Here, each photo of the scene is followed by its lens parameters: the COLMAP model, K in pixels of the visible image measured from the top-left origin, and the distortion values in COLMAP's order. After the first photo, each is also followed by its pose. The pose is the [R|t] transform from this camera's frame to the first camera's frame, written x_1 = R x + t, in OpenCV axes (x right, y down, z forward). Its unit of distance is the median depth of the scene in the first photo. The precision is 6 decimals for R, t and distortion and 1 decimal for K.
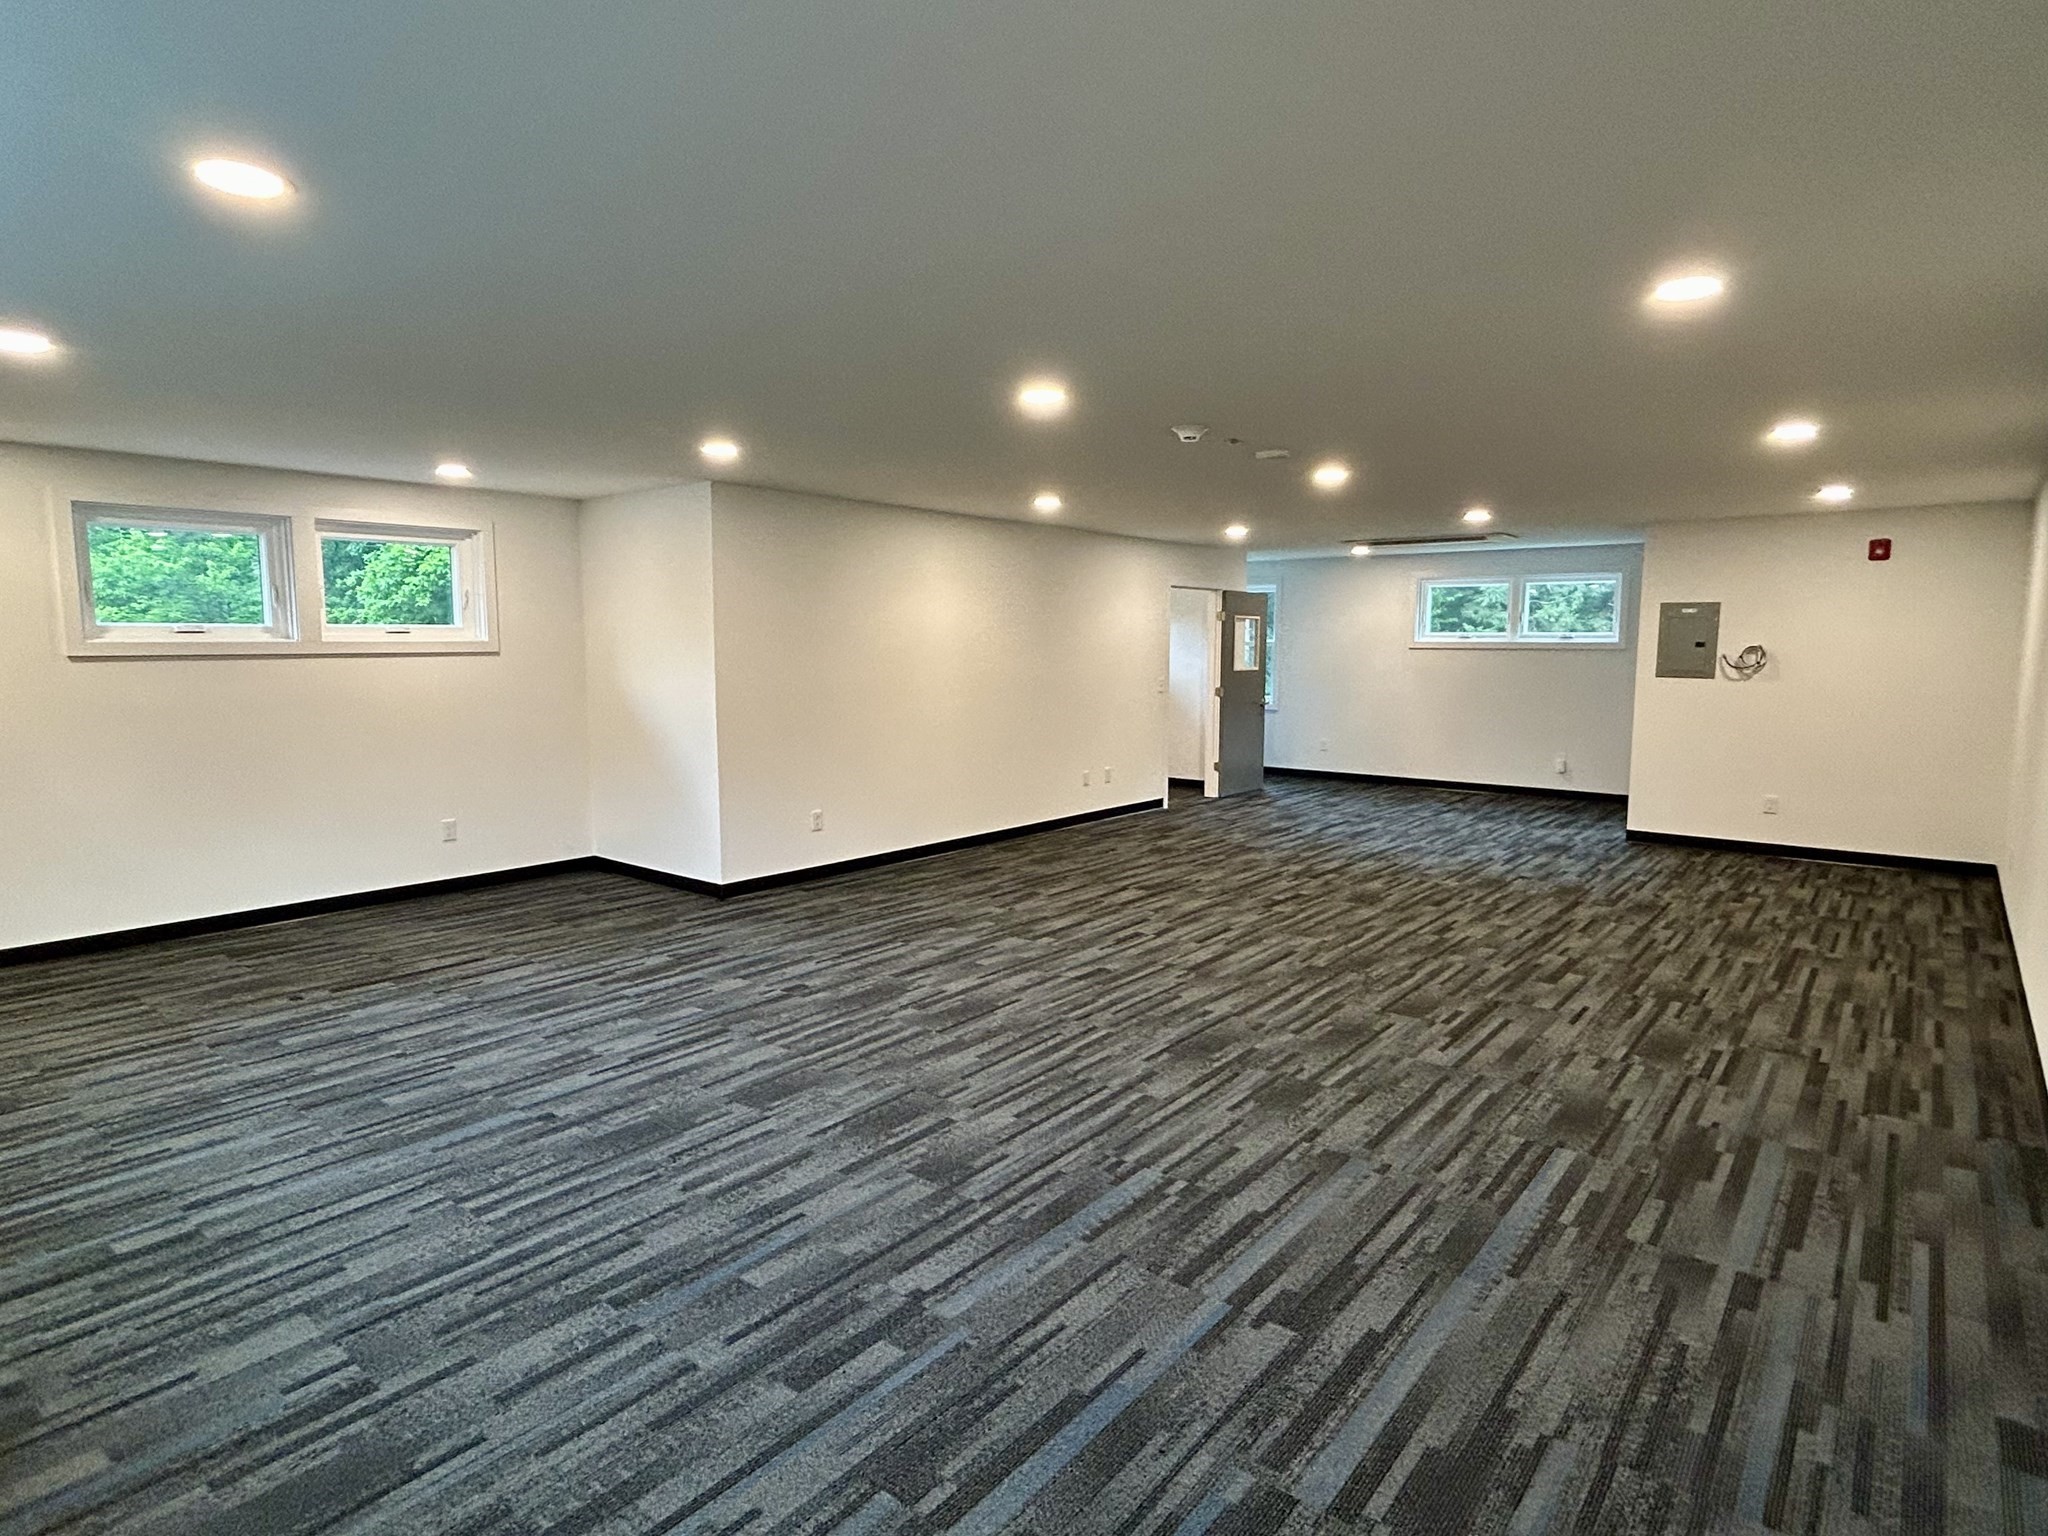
lens RADIAL K [[1135.7, 0, 1017.0], [0, 1135.7, 767.4], [0, 0, 1]] dist [-0.006475, 0.001181]
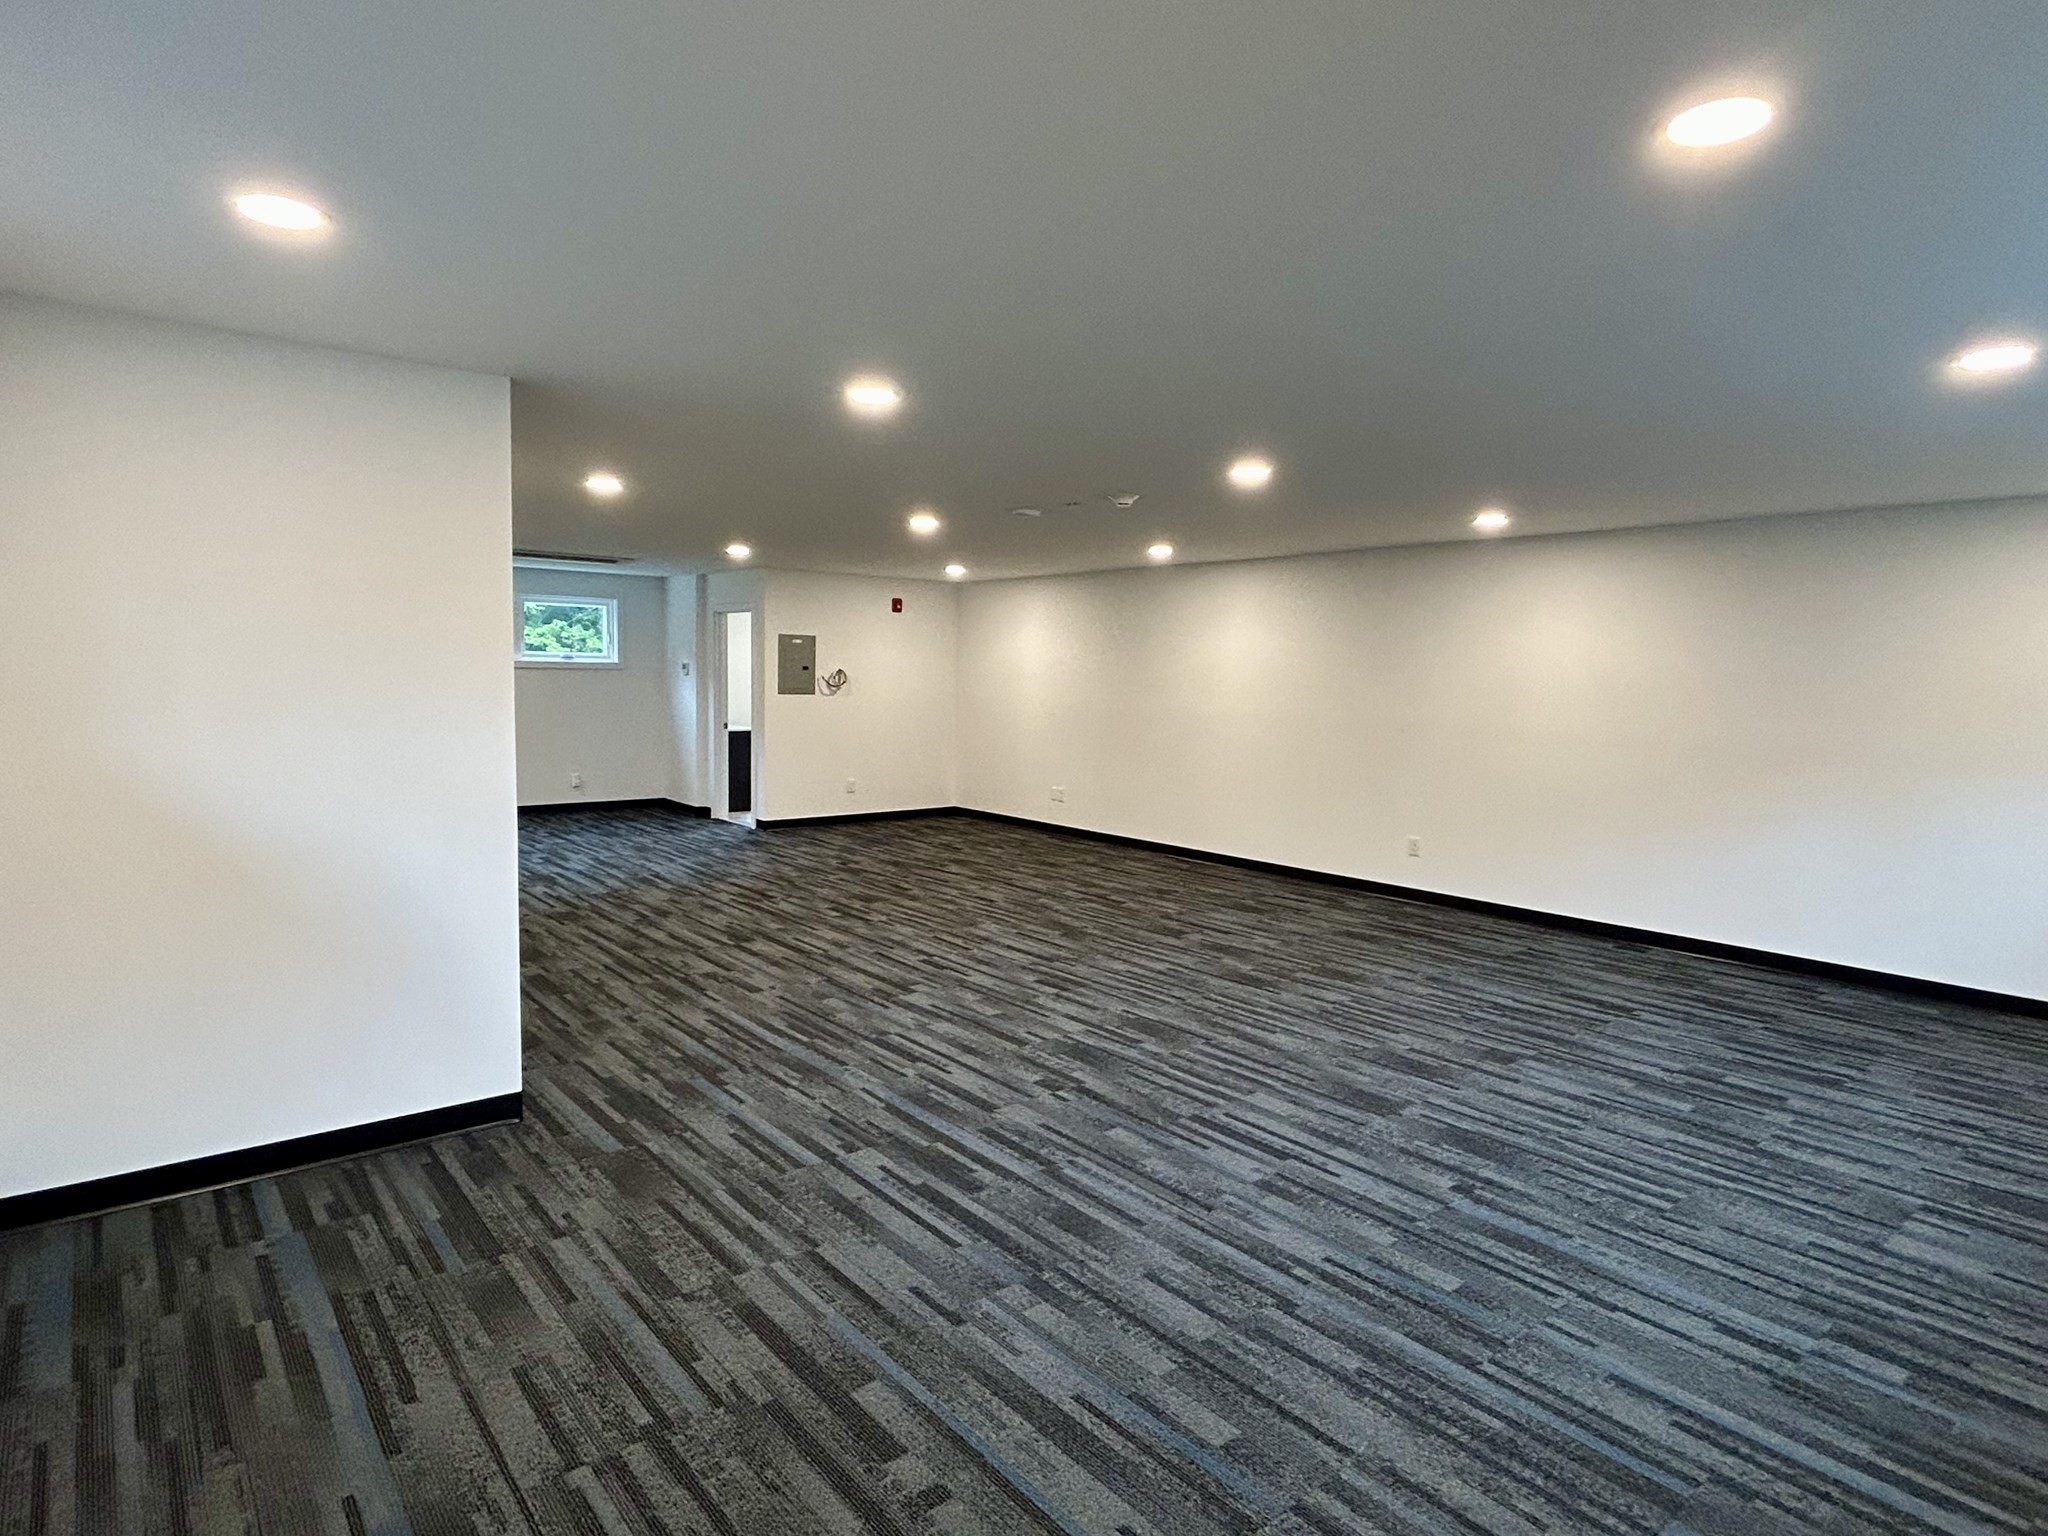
lens RADIAL K [[1135.7, 0, 1017.0], [0, 1135.7, 767.4], [0, 0, 1]] dist [-0.006475, 0.001181]
pose [[0.198181, -0.083941, 0.976564, -1.040528], [0.091866, 0.993531, 0.066757, -0.102534], [-0.975851, 0.076483, 0.204611, 0.862500]]
